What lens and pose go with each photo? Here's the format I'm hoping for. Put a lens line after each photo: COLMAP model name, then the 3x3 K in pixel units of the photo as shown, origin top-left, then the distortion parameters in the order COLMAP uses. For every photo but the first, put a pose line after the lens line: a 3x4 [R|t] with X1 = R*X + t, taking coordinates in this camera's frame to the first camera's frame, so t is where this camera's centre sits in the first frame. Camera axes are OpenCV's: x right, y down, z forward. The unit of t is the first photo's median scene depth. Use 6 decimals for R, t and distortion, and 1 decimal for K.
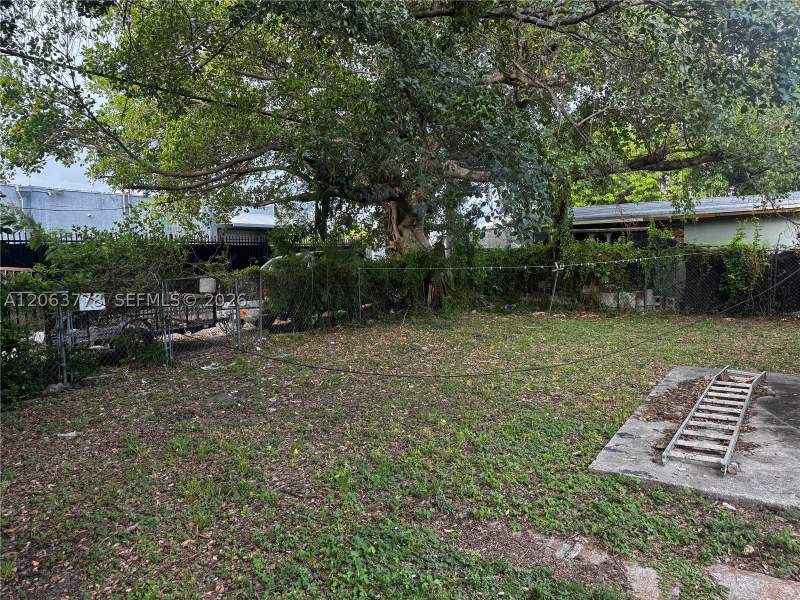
lens RADIAL K [[561.6, 0, 400.0], [0, 561.6, 300.0], [0, 0, 1]] dist [0.103292, -0.161223]
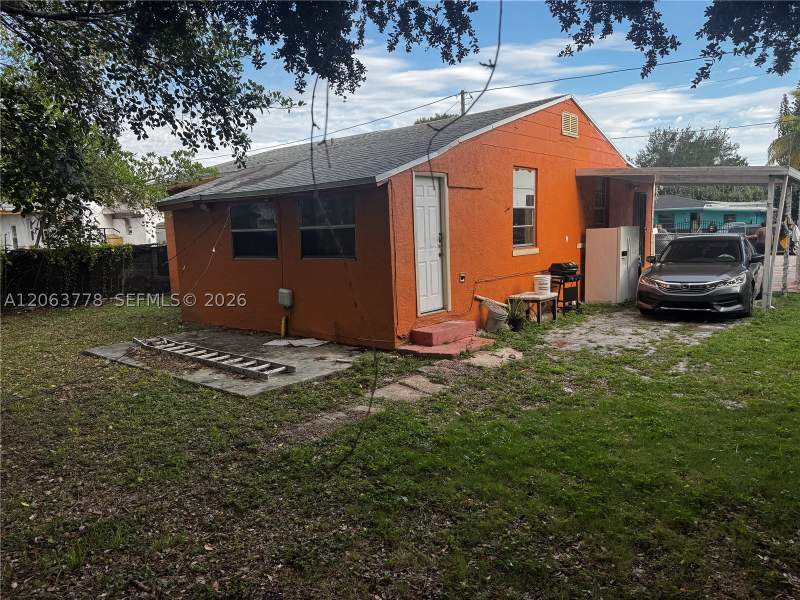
lens RADIAL K [[561.6, 0, 400.0], [0, 561.6, 300.0], [0, 0, 1]] dist [0.103292, -0.161223]
pose [[0.121656, -0.097165, 0.987805, -0.323255], [0.108821, 0.990504, 0.084028, -0.003413], [-0.986589, 0.097271, 0.131074, 0.144728]]
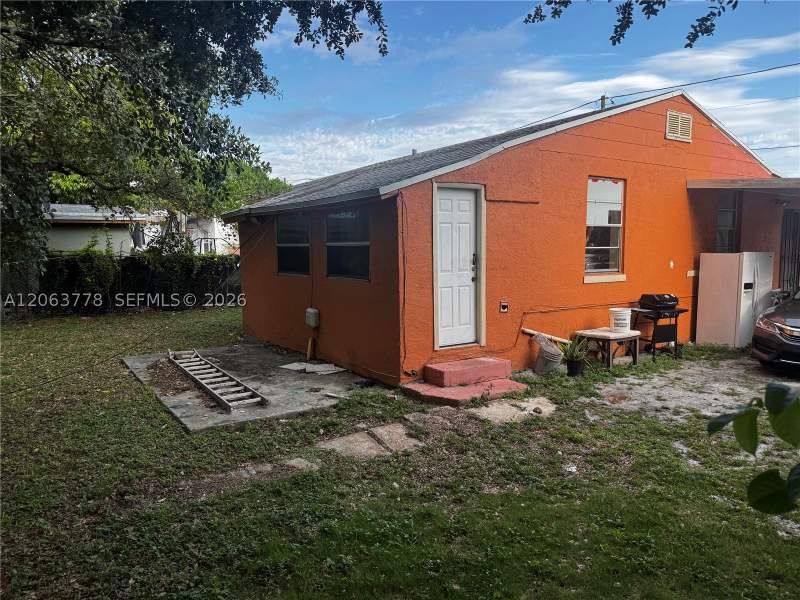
lens RADIAL K [[561.6, 0, 400.0], [0, 561.6, 300.0], [0, 0, 1]] dist [0.103292, -0.161223]
pose [[0.383024, -0.059718, 0.921806, -0.208453], [0.068706, 0.996986, 0.036041, 0.000011], [-0.921180, 0.049529, 0.385973, 0.028422]]
